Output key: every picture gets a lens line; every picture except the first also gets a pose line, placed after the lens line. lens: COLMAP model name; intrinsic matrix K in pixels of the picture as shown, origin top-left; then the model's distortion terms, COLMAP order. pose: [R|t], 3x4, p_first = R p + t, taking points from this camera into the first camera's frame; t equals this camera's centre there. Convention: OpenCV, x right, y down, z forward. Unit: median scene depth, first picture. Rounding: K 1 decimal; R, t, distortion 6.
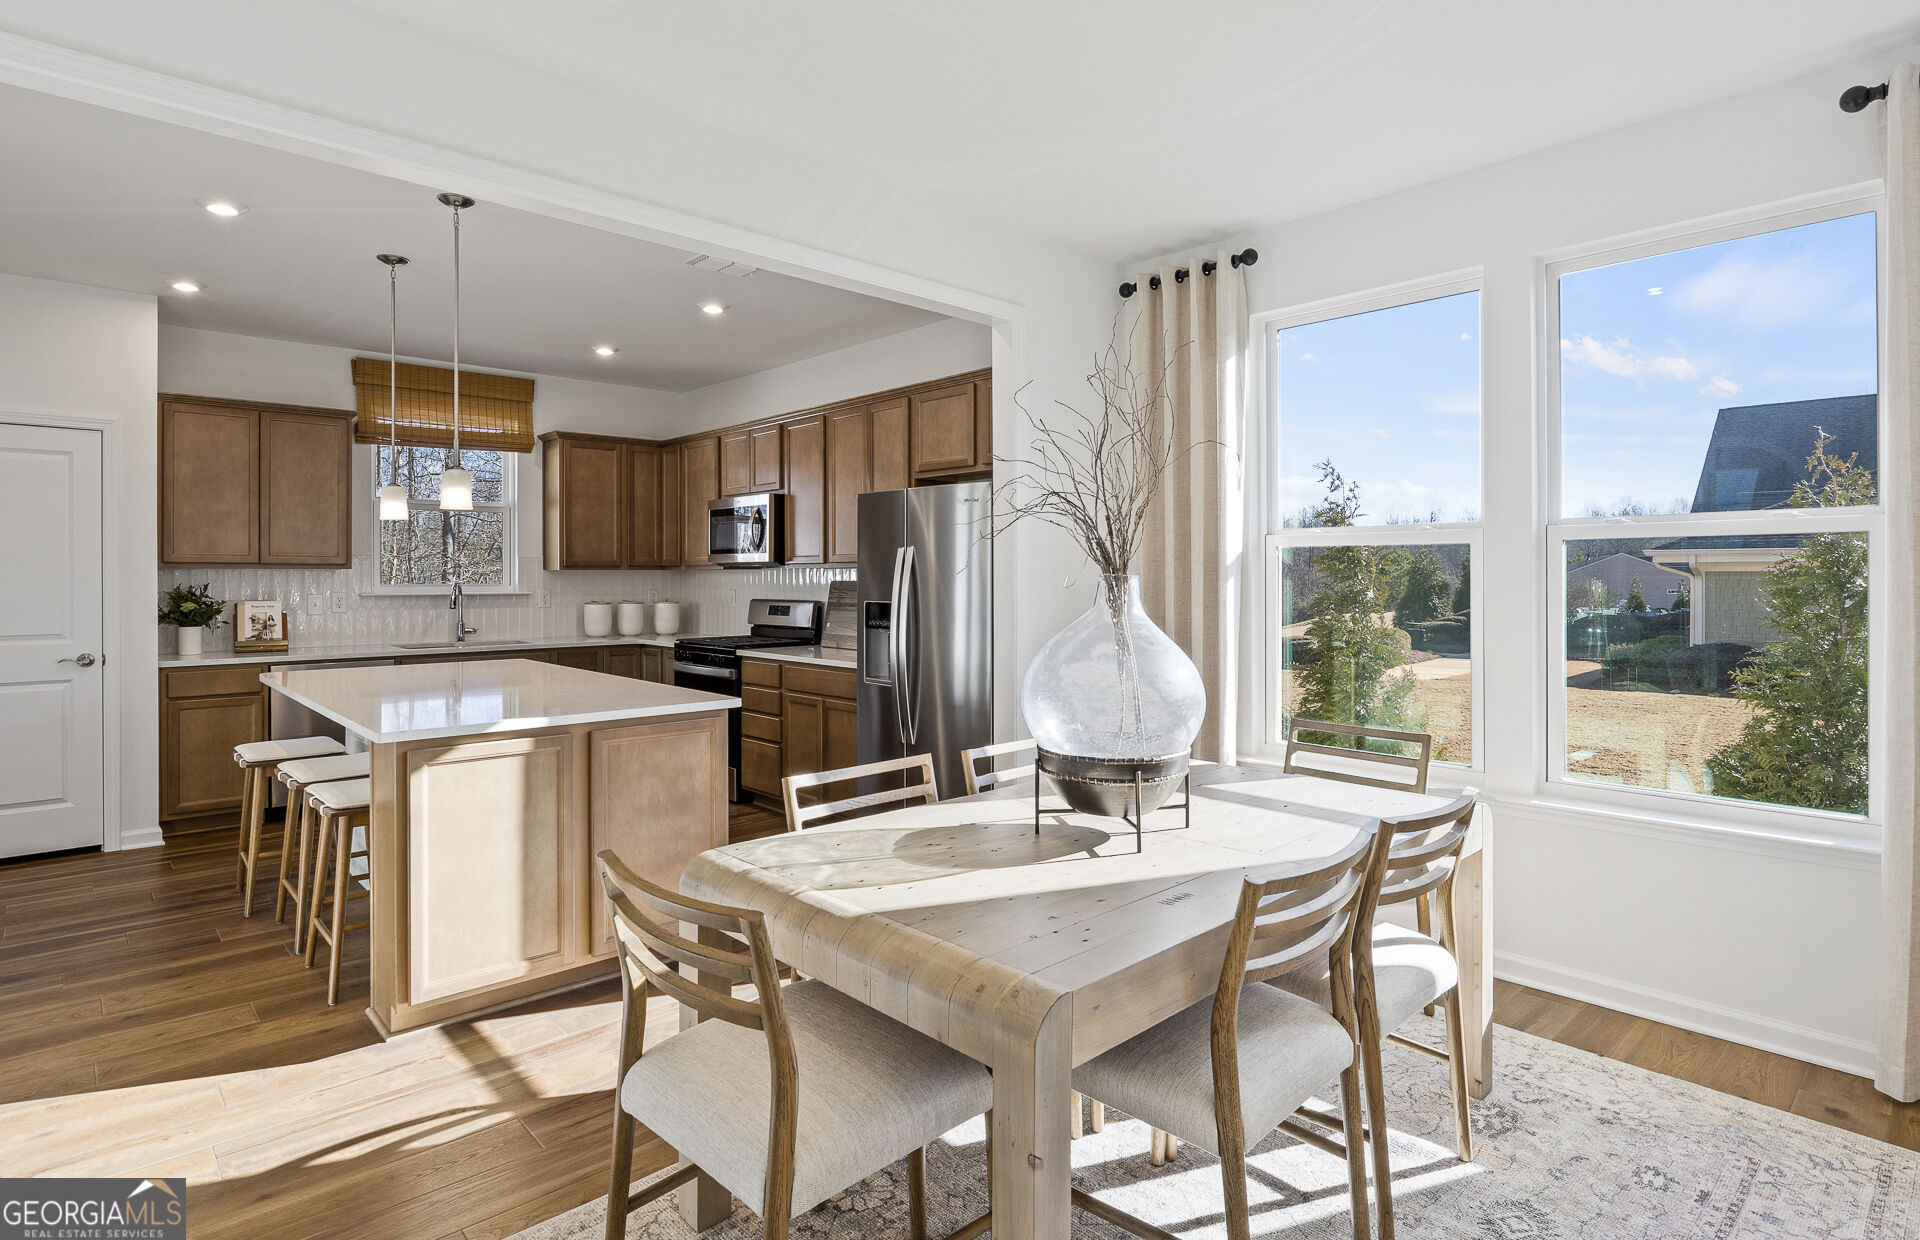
lens RADIAL K [[993.4, 0, 962.4], [0, 993.4, 579.7], [0, 0, 1]] dist [0.000020, 0.000078]
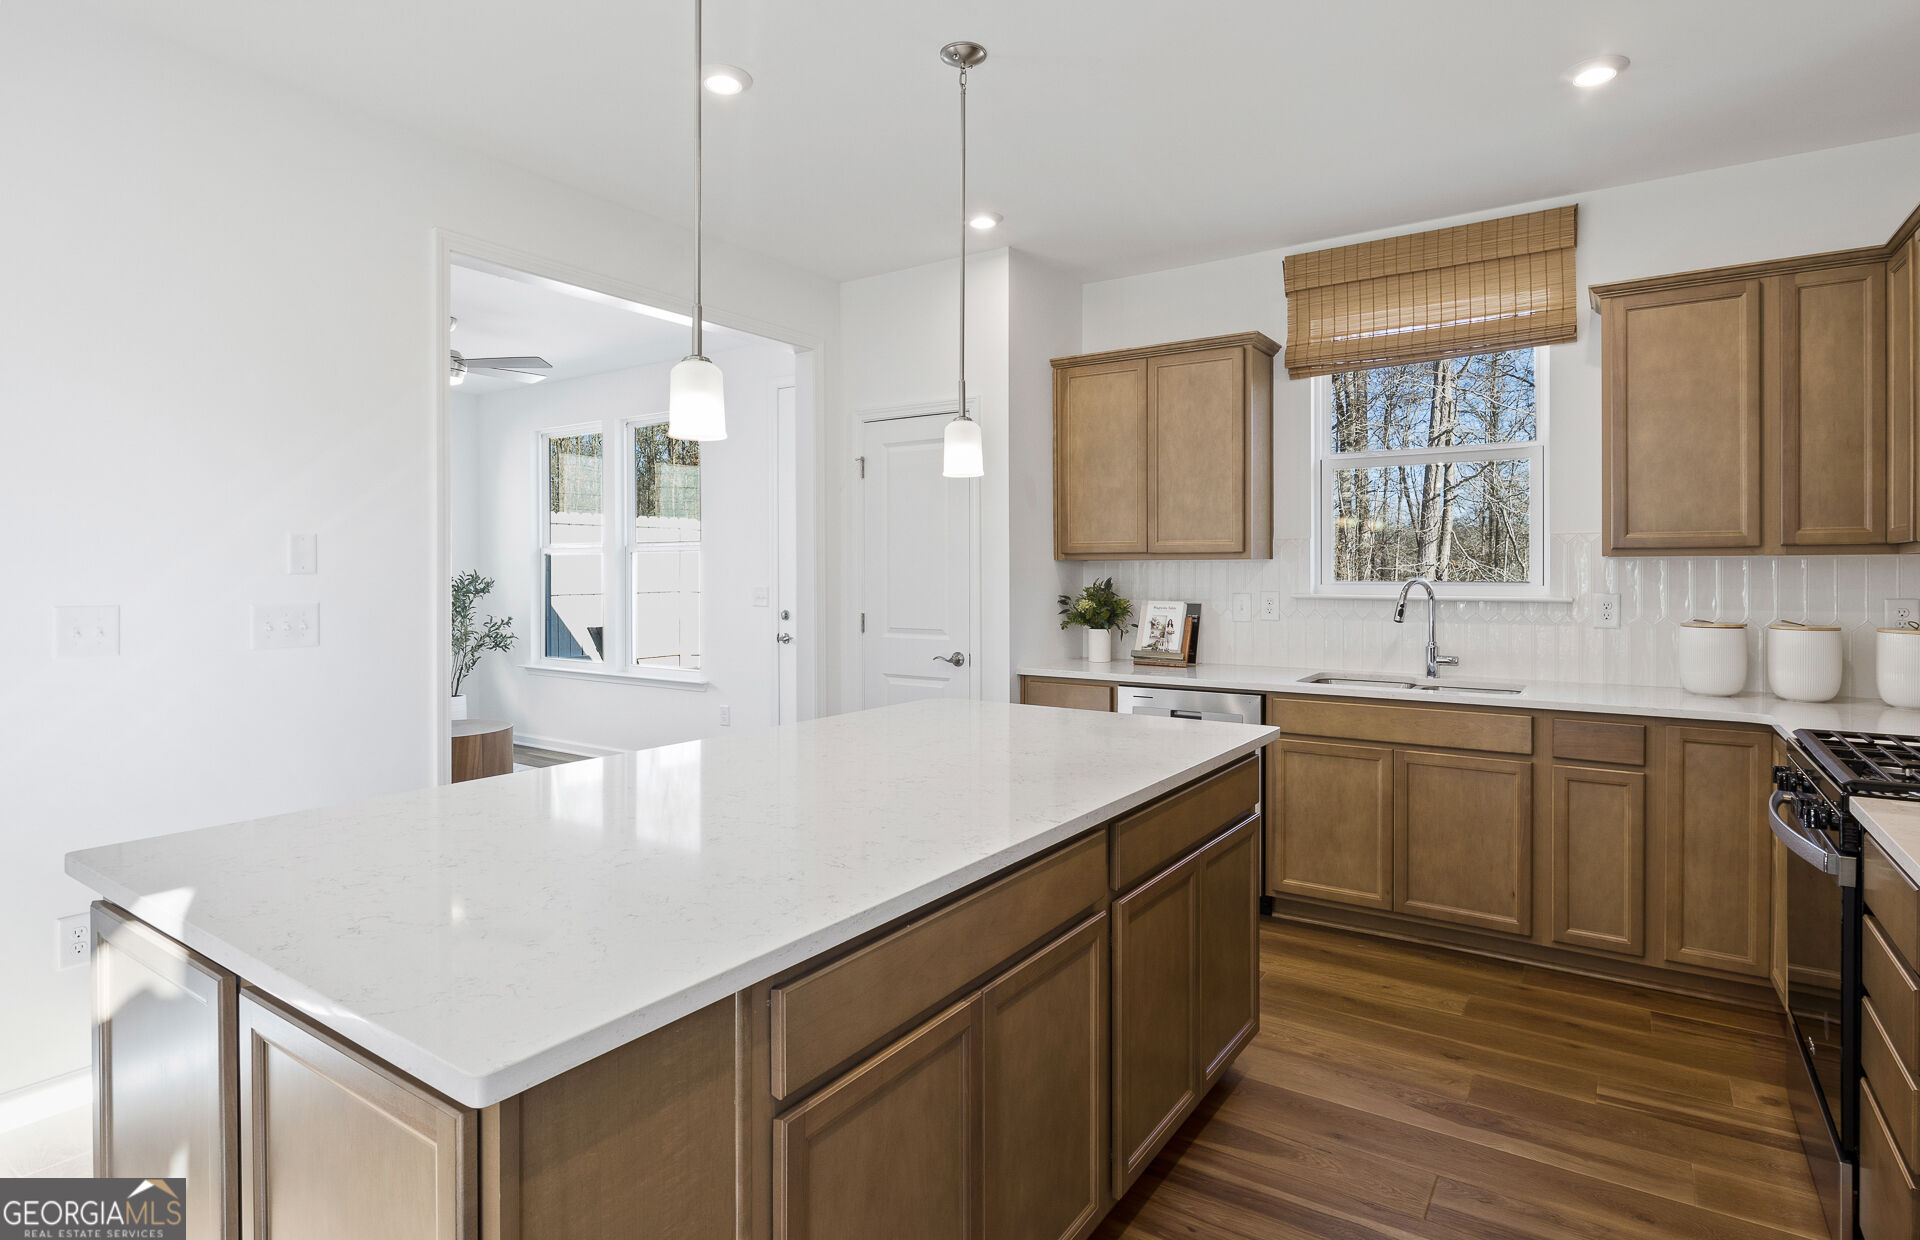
lens RADIAL K [[993.4, 0, 962.4], [0, 993.4, 579.7], [0, 0, 1]] dist [0.000020, 0.000078]
pose [[0.223731, 0.006307, -0.974631, 0.023749], [-0.005510, 0.999971, 0.005206, 0.001418], [0.974635, 0.004206, 0.223759, 0.663777]]
